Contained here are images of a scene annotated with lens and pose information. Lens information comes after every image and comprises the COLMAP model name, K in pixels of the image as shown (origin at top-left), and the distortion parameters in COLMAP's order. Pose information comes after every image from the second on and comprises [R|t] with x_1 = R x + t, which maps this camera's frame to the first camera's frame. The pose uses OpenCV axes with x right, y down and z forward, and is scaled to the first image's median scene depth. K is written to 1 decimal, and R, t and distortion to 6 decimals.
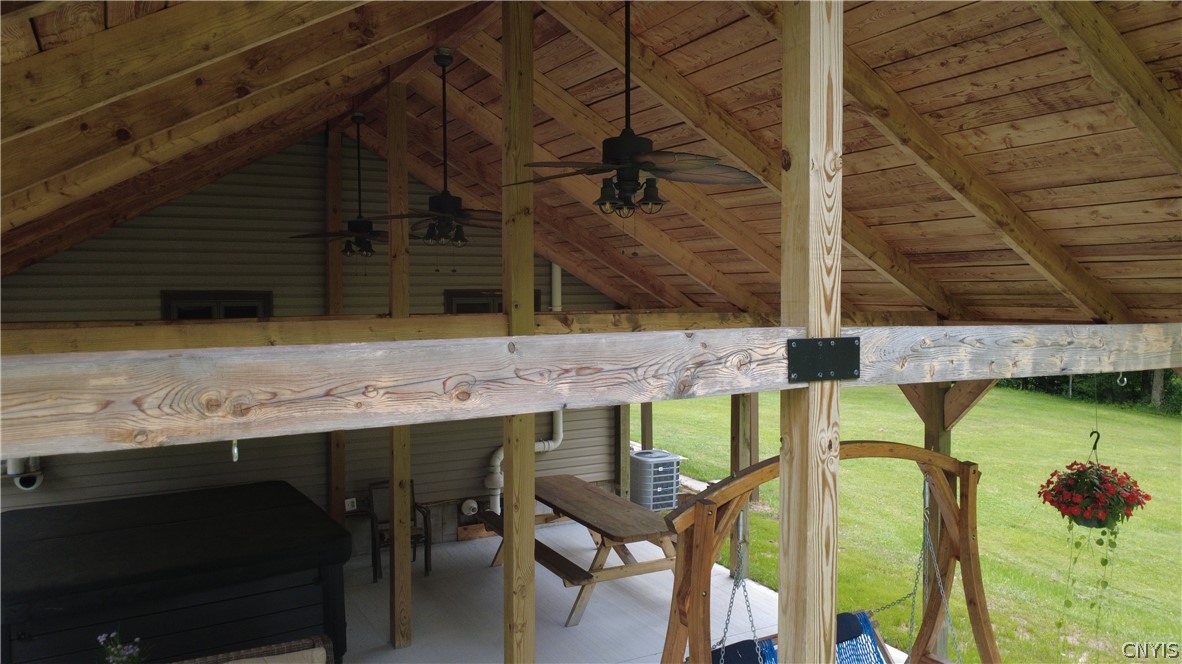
lens RADIAL K [[861.9, 0, 591.0], [0, 861.9, 332.0], [0, 0, 1]] dist [-0.003186, -0.003096]
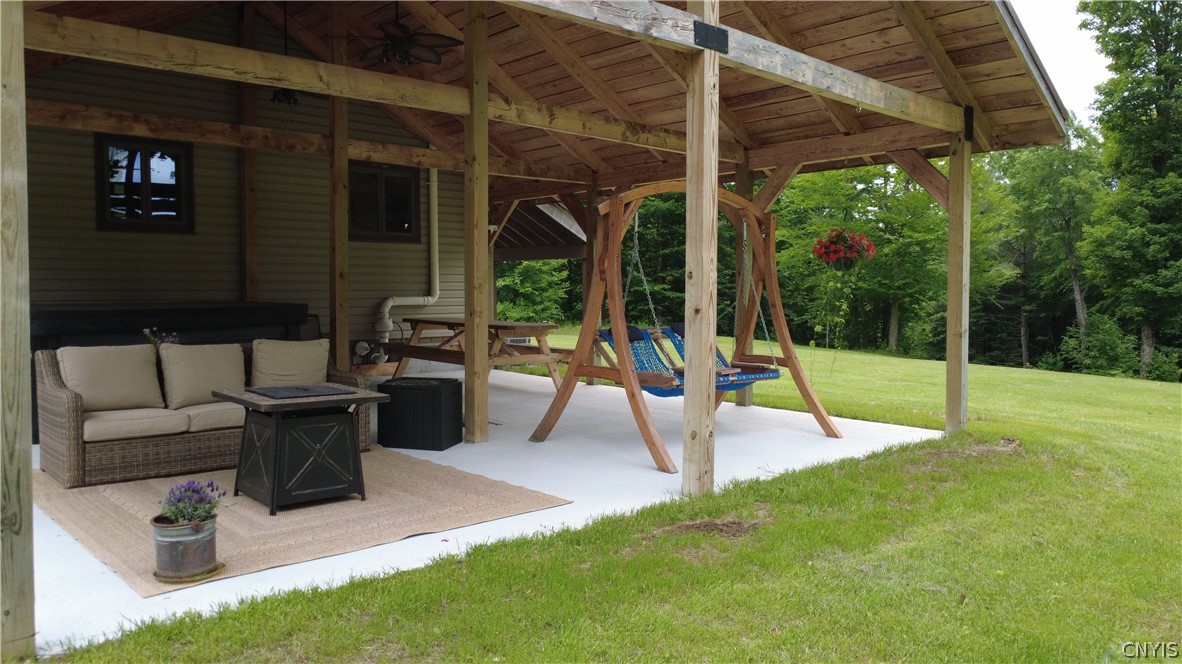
lens RADIAL K [[861.9, 0, 591.0], [0, 861.9, 332.0], [0, 0, 1]] dist [-0.003186, -0.003096]
pose [[0.970841, -0.008319, 0.239579, -0.241676], [0.008851, 0.999960, -0.001146, 0.375381], [-0.239560, 0.003233, 0.970876, -0.411255]]
